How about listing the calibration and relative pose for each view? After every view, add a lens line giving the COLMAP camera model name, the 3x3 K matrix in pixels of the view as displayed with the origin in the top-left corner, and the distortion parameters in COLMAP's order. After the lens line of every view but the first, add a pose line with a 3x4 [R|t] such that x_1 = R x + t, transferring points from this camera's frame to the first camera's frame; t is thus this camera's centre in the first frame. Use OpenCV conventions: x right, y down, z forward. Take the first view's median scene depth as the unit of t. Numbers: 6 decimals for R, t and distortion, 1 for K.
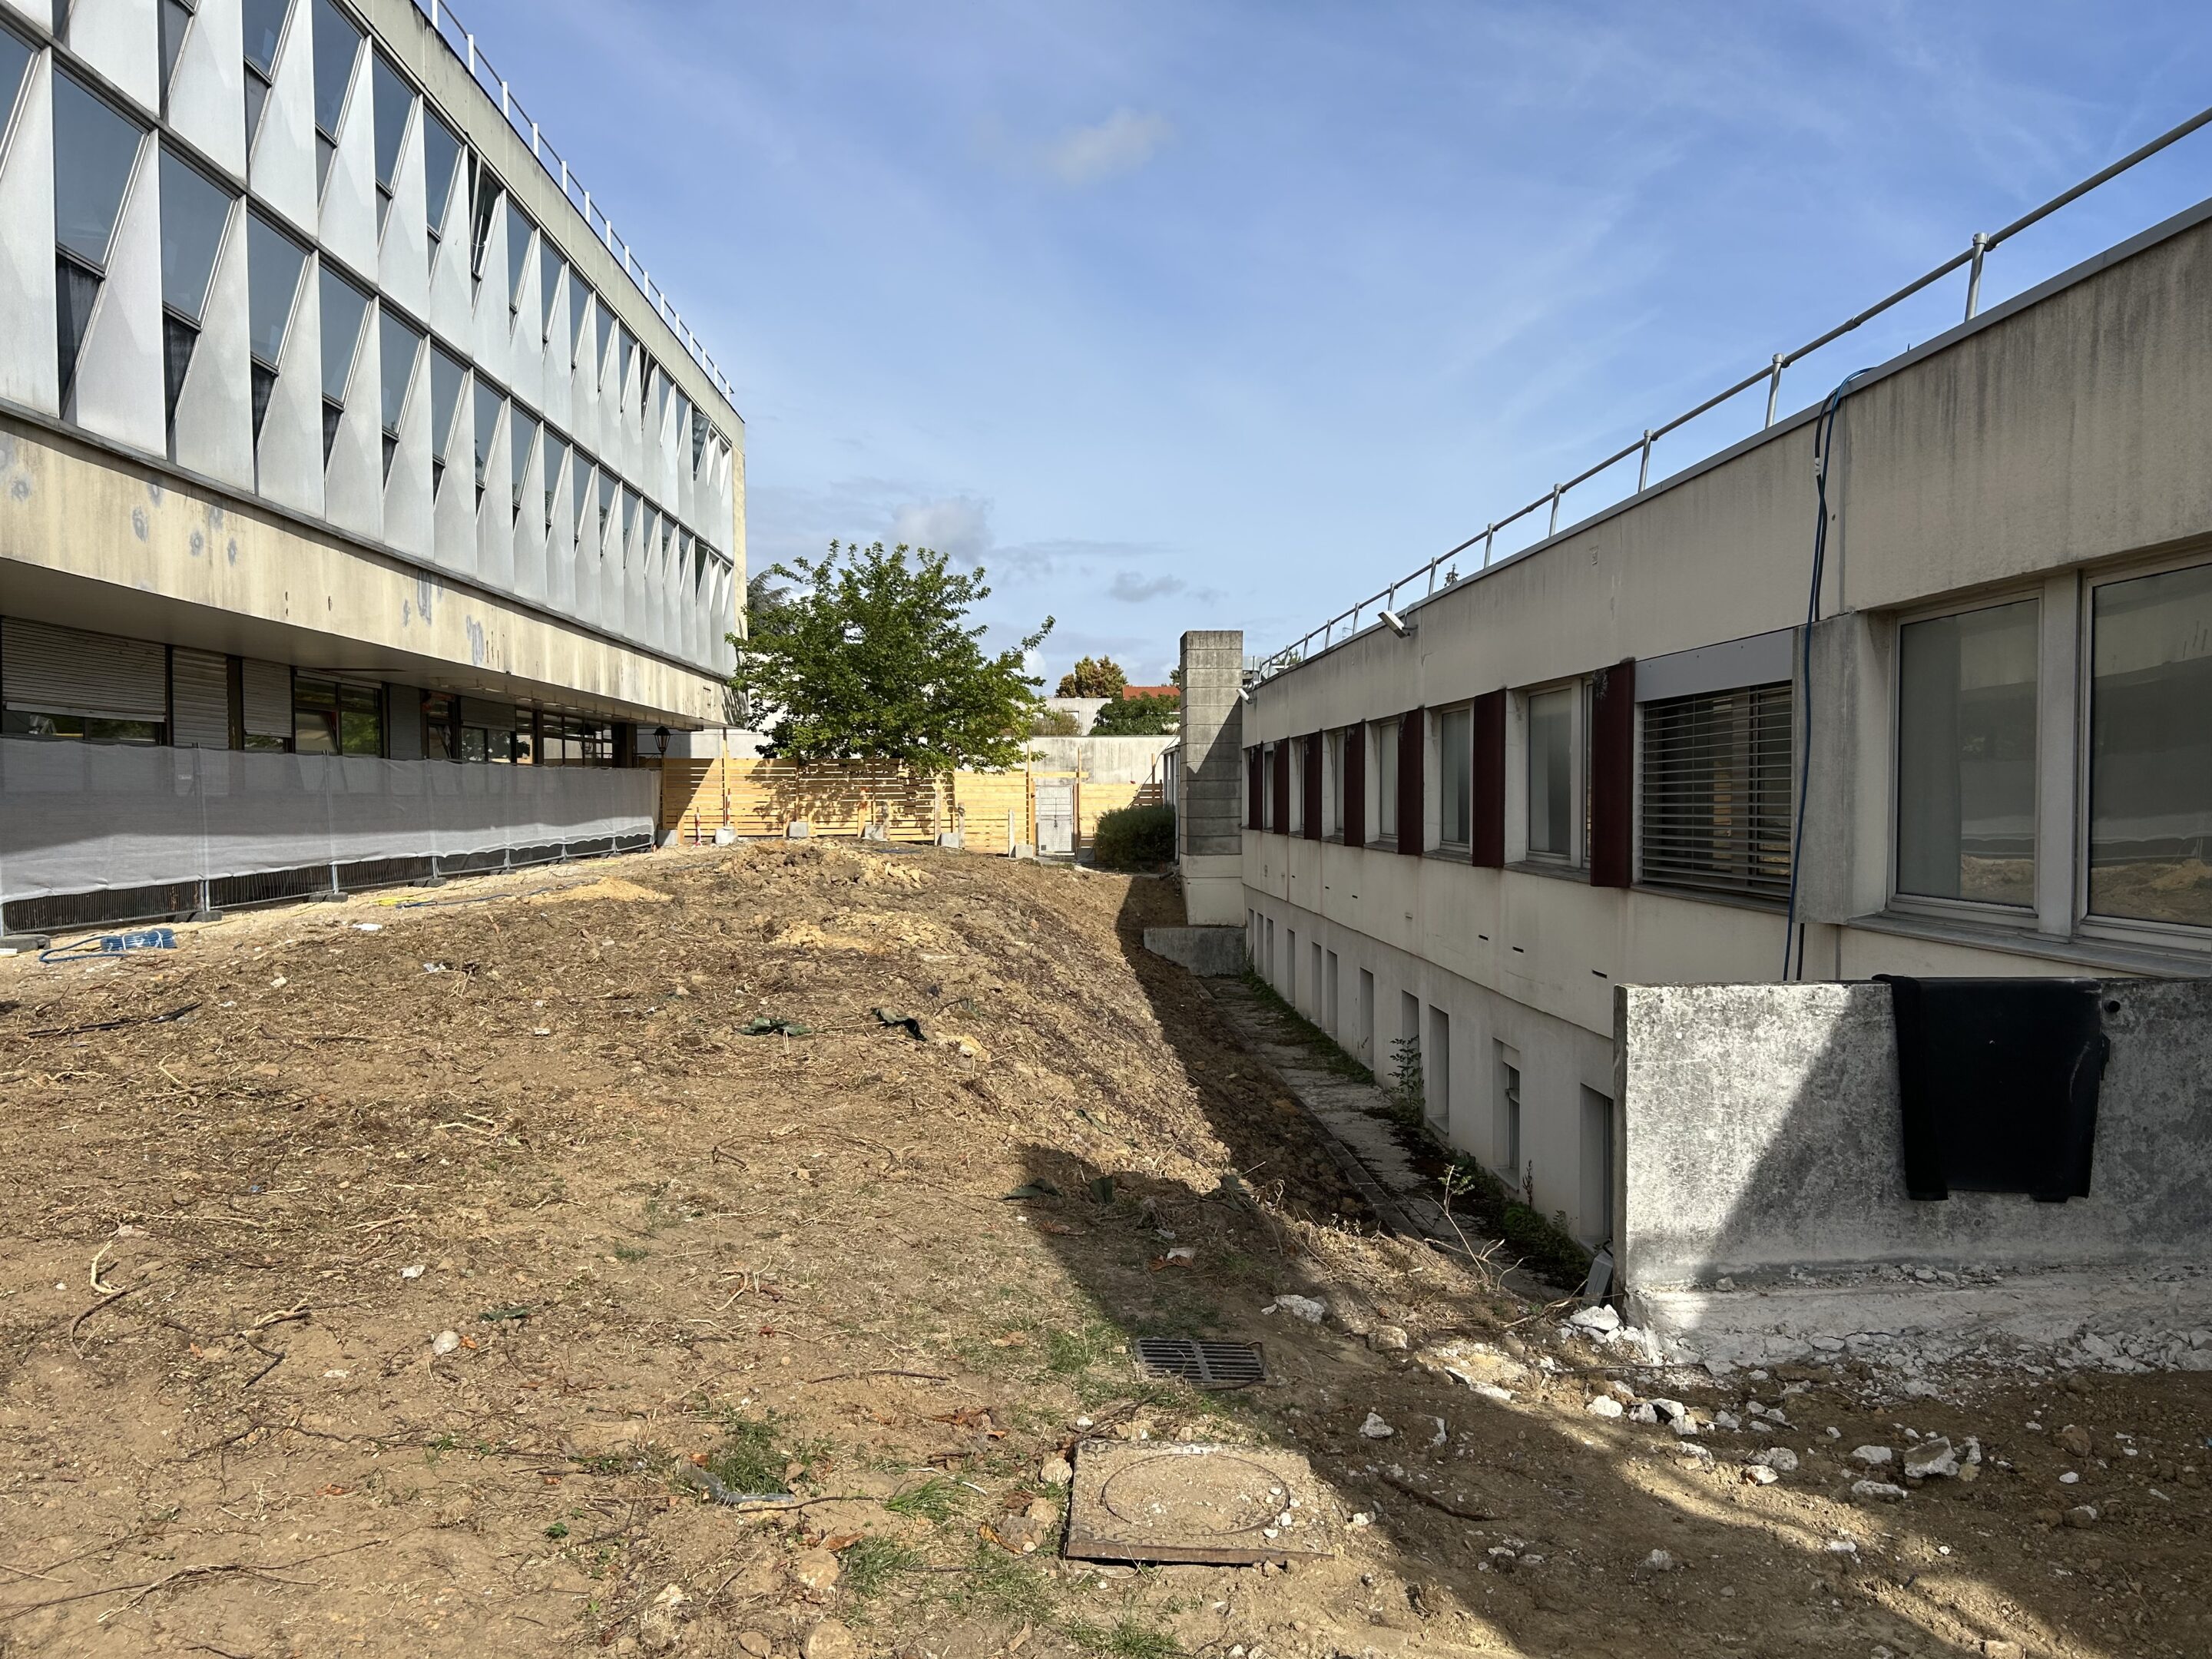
lens RADIAL K [[1591.8, 0, 1104.5], [0, 1591.8, 827.0], [0, 0, 1]] dist [0.049043, -0.051376]
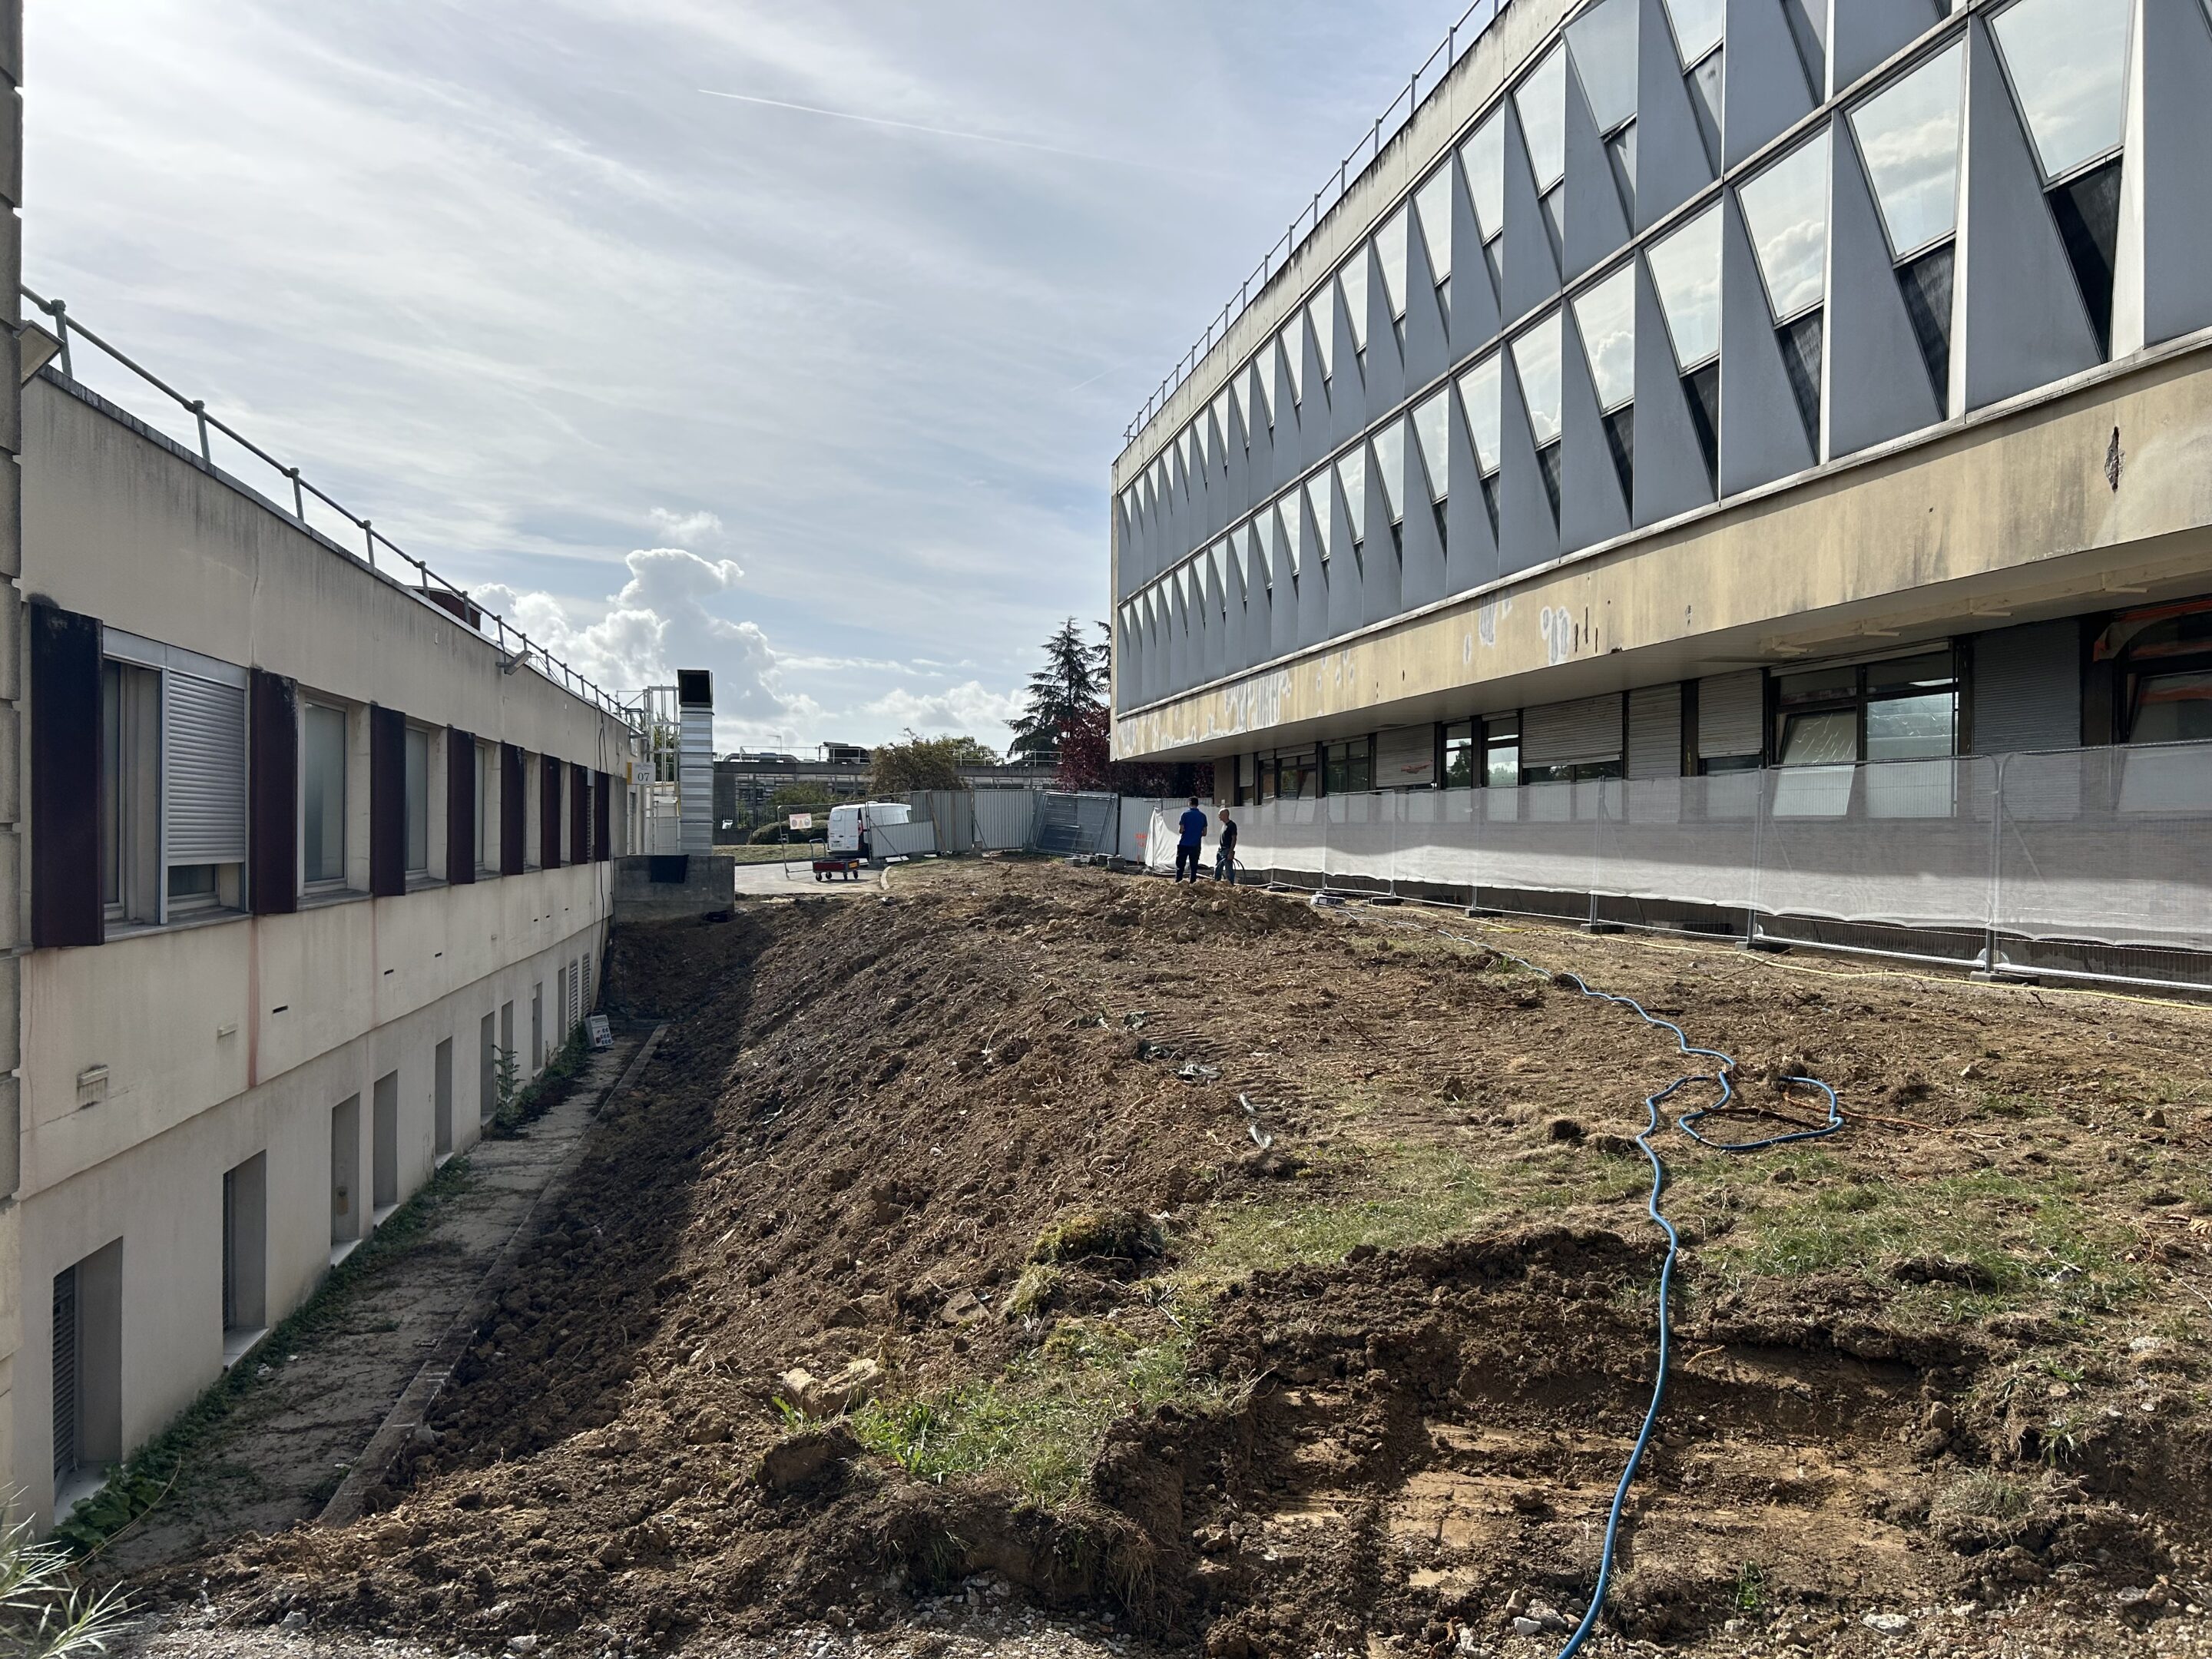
lens RADIAL K [[1591.8, 0, 1106.2], [0, 1591.8, 829.9], [0, 0, 1]] dist [0.049043, -0.051376]
pose [[-0.987991, -0.000516, -0.154511, -0.041694], [-0.004548, 0.999658, 0.025742, -0.041980], [0.154445, 0.026136, -0.987656, 2.055129]]
